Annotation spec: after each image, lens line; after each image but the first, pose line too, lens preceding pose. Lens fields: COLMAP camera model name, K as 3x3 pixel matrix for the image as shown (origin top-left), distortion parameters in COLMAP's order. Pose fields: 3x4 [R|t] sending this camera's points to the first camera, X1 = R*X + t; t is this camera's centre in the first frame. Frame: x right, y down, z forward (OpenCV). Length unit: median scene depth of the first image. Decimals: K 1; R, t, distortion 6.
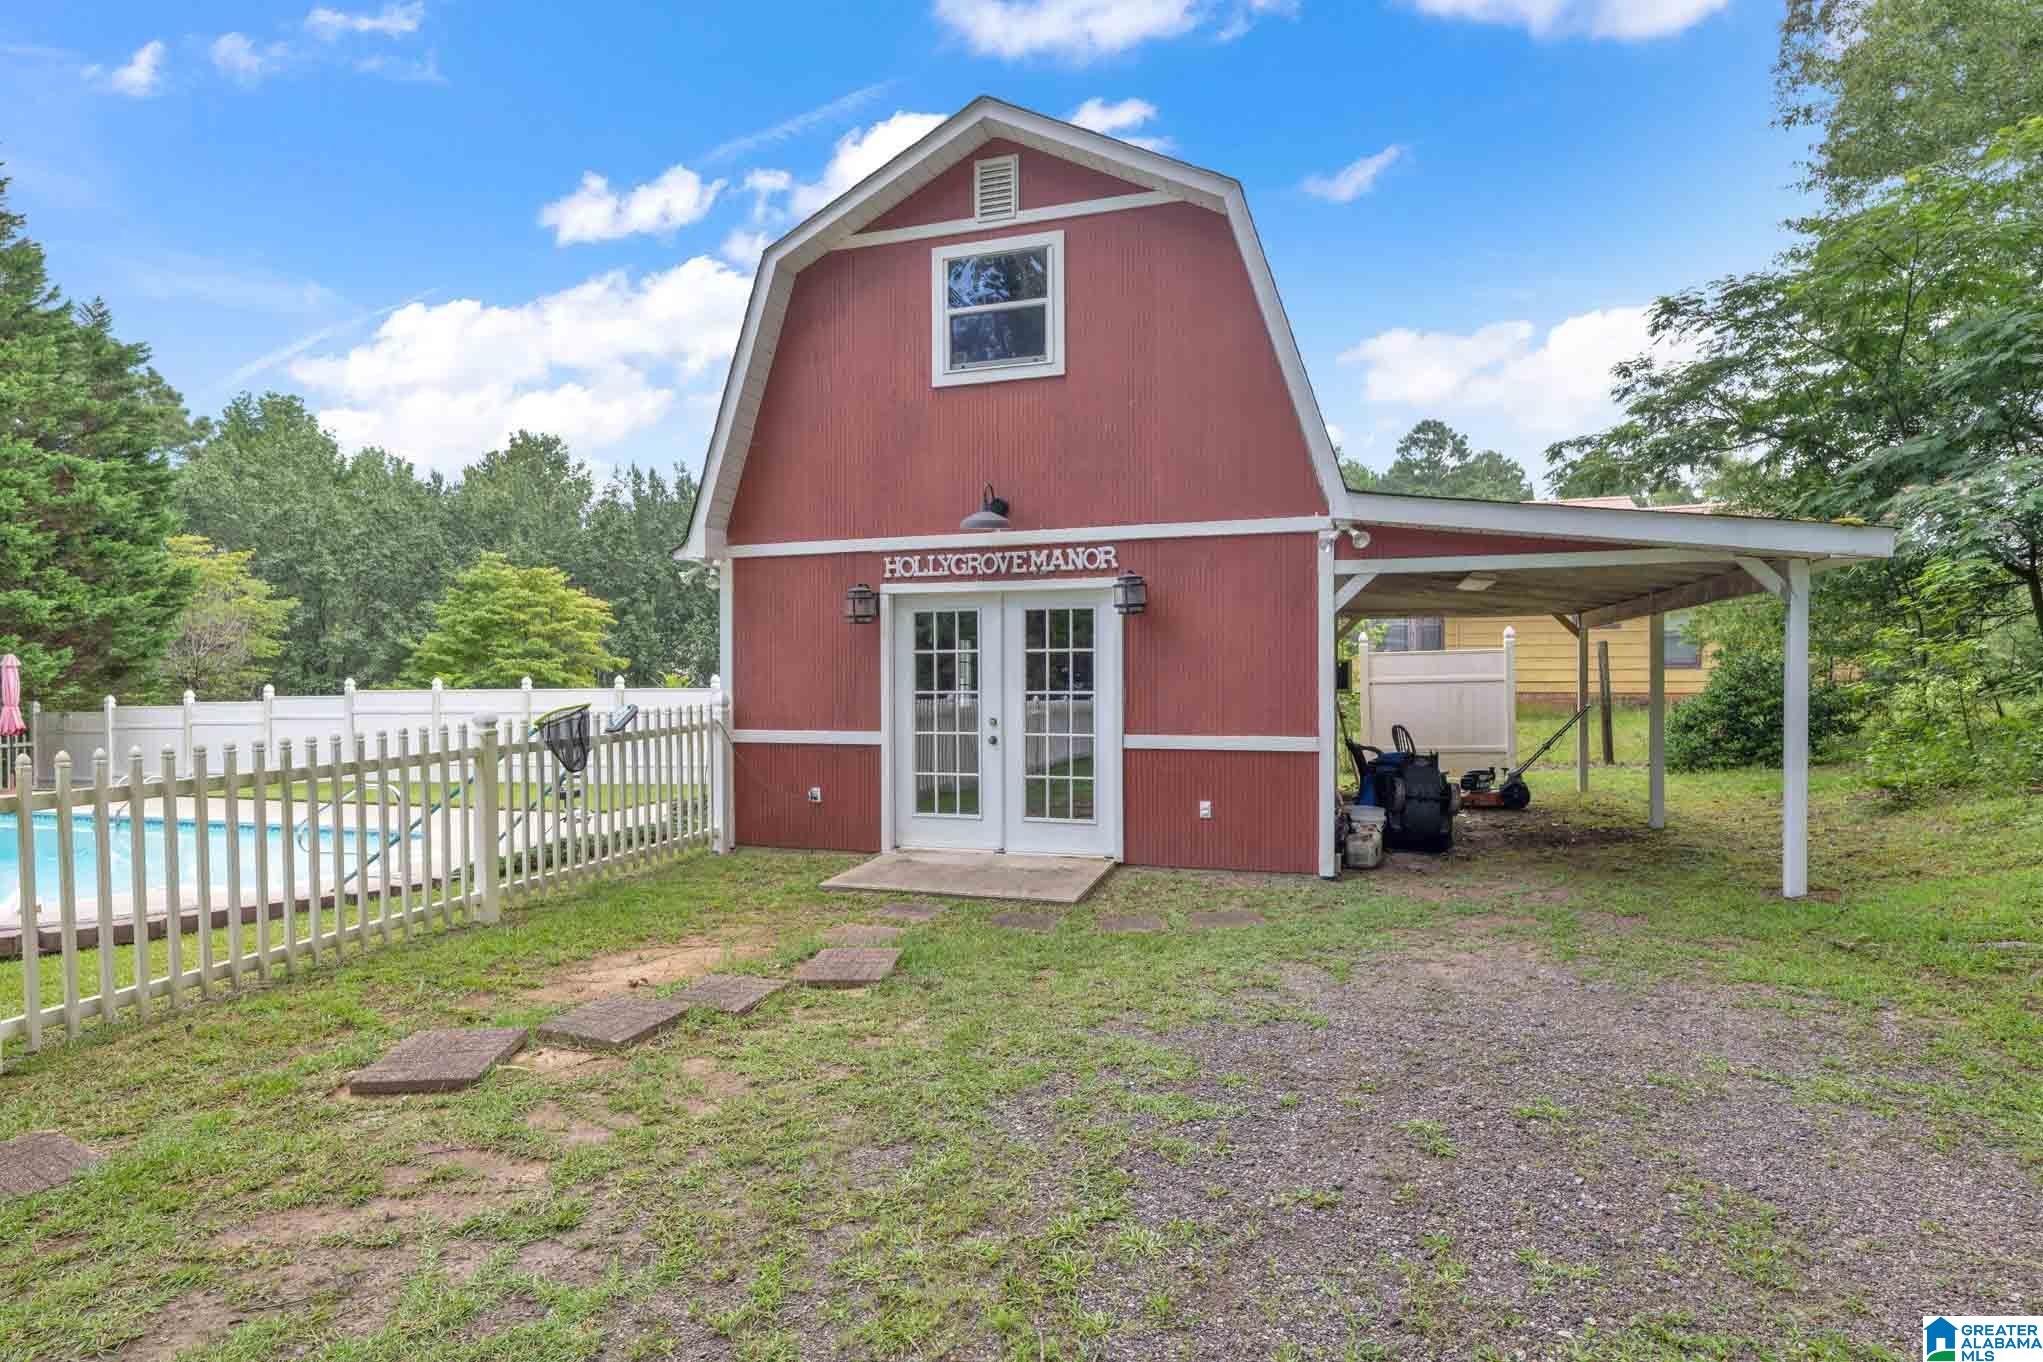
lens RADIAL K [[1021.9, 0, 1022.4], [0, 1021.9, 681.0], [0, 0, 1]] dist [-0.000256, 0.000246]
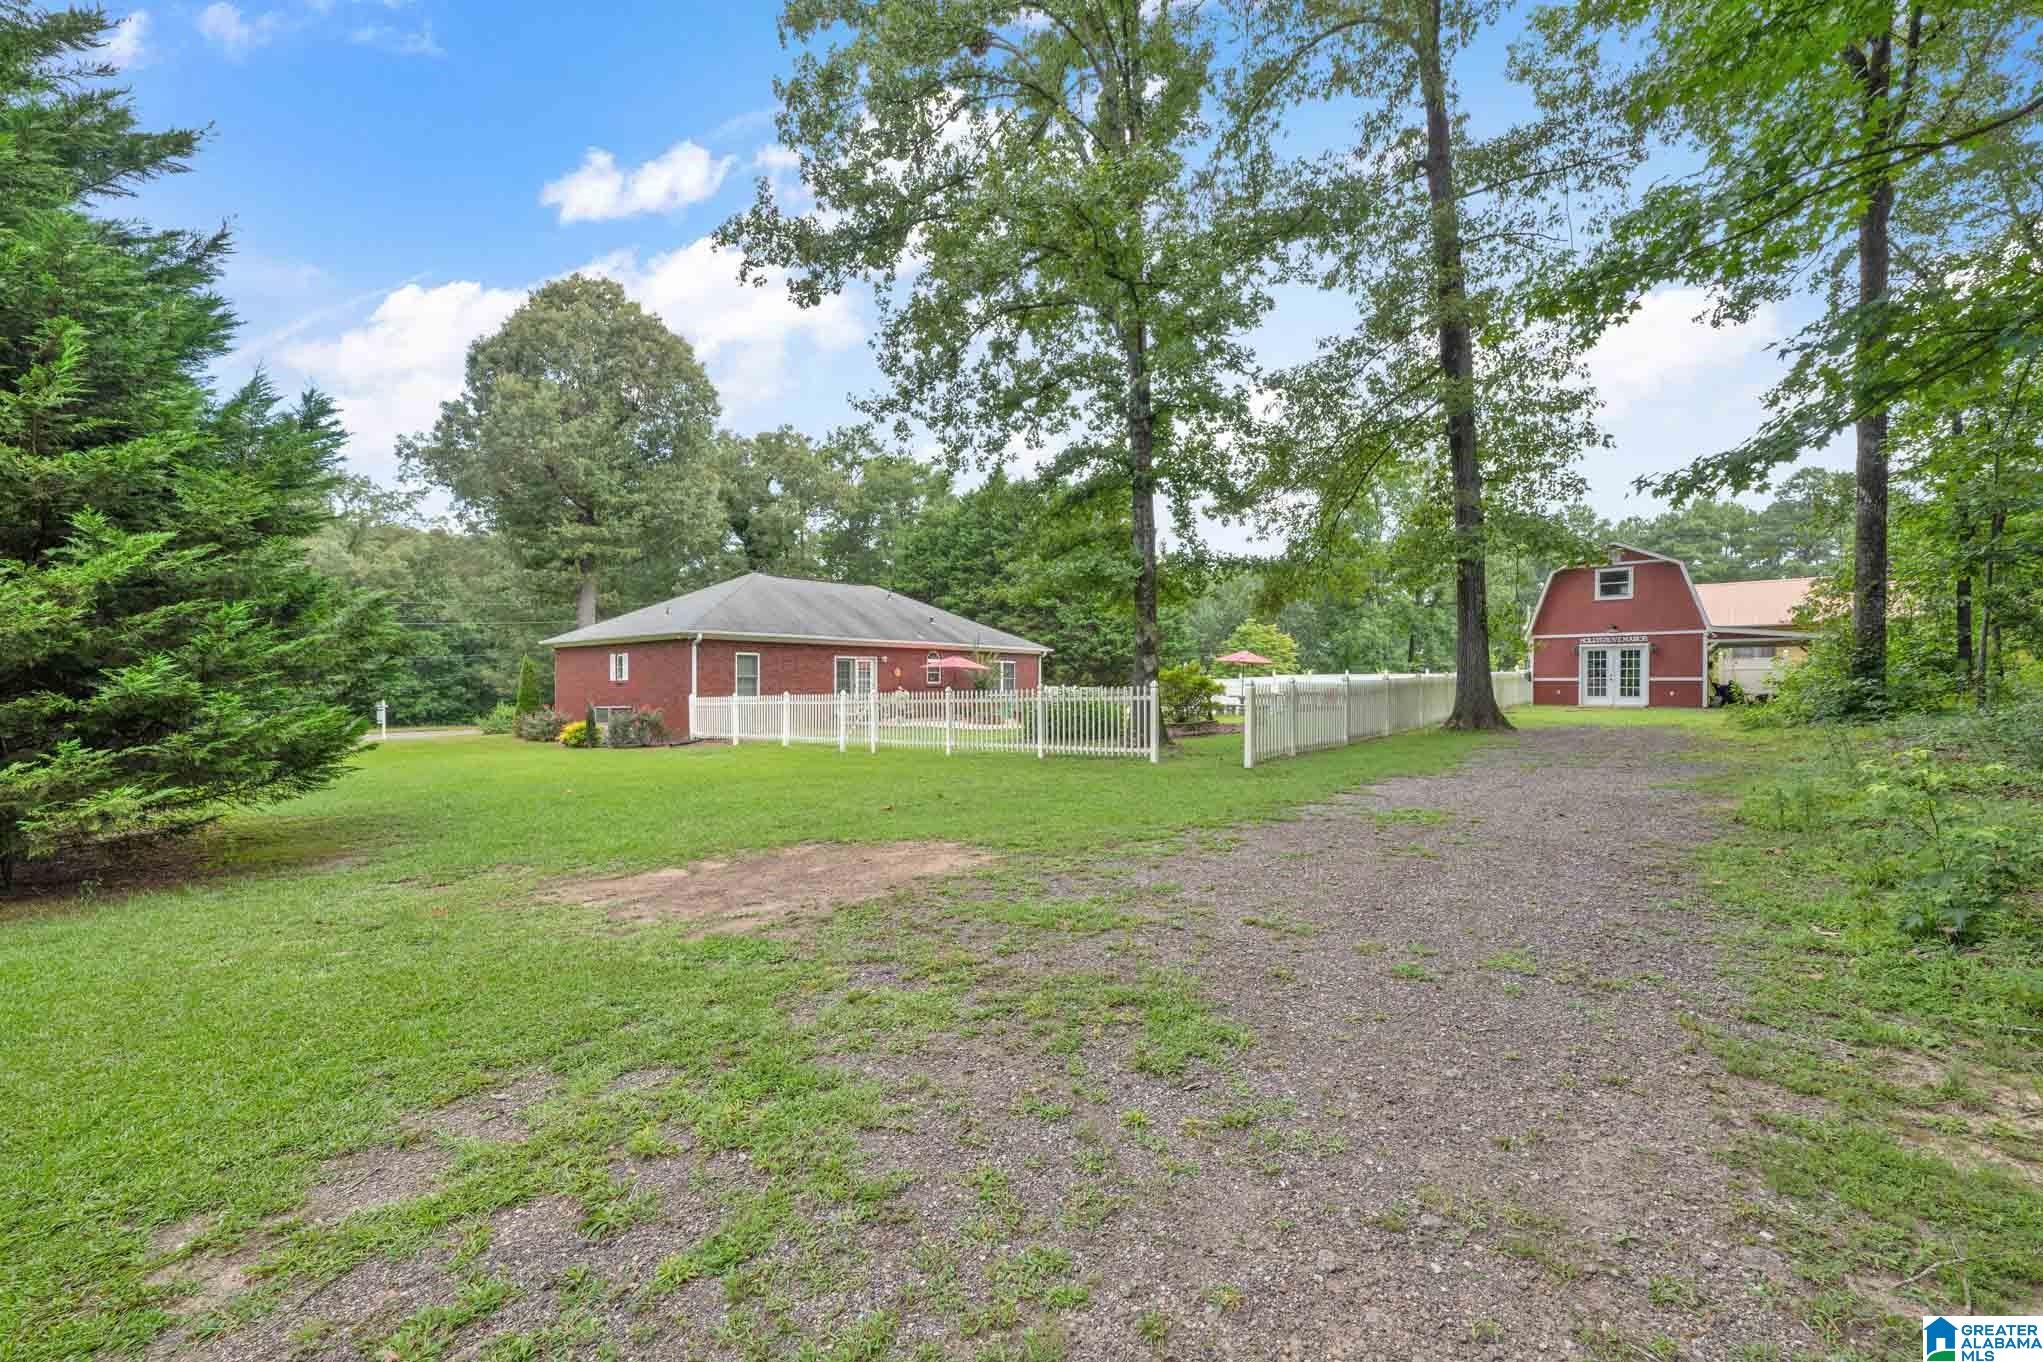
lens RADIAL K [[803.0, 0, 1019.7], [0, 803.0, 686.5], [0, 0, 1]] dist [0.000697, 0.000085]
pose [[0.916316, 0.007130, -0.400393, -0.422500], [-0.006489, 0.999975, 0.002956, 0.040942], [0.400404, -0.000110, 0.916339, -1.385986]]
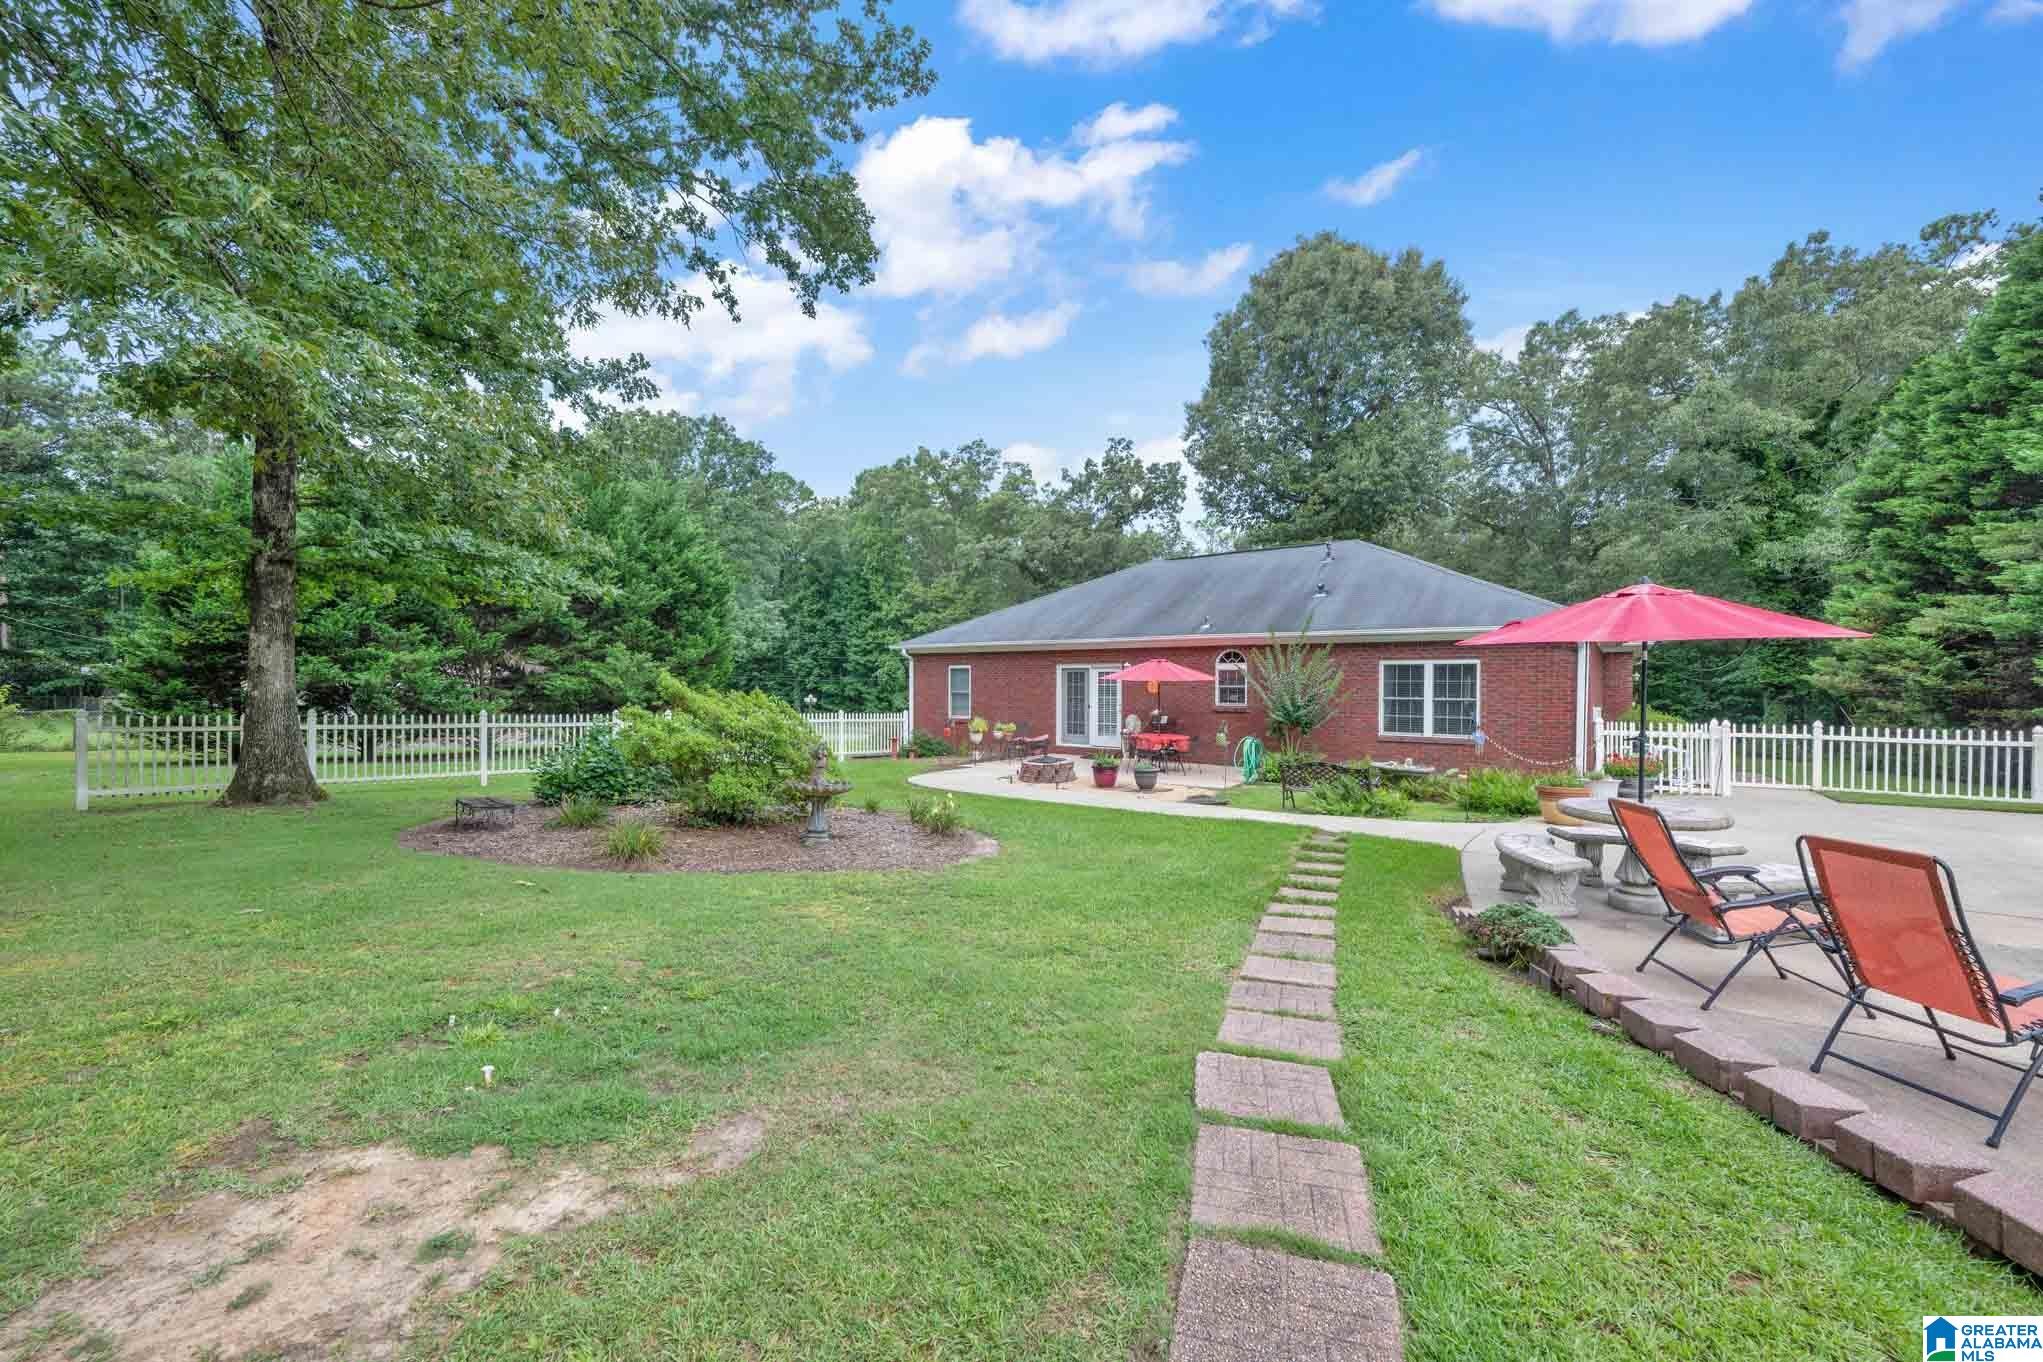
lens RADIAL K [[803.0, 0, 1018.1], [0, 803.0, 680.9], [0, 0, 1]] dist [0.000697, 0.000085]
pose [[-0.326158, 0.000993, -0.945315, -0.275991], [-0.007064, 0.999969, 0.003487, 0.009477], [0.945289, 0.007815, -0.326140, 0.150580]]
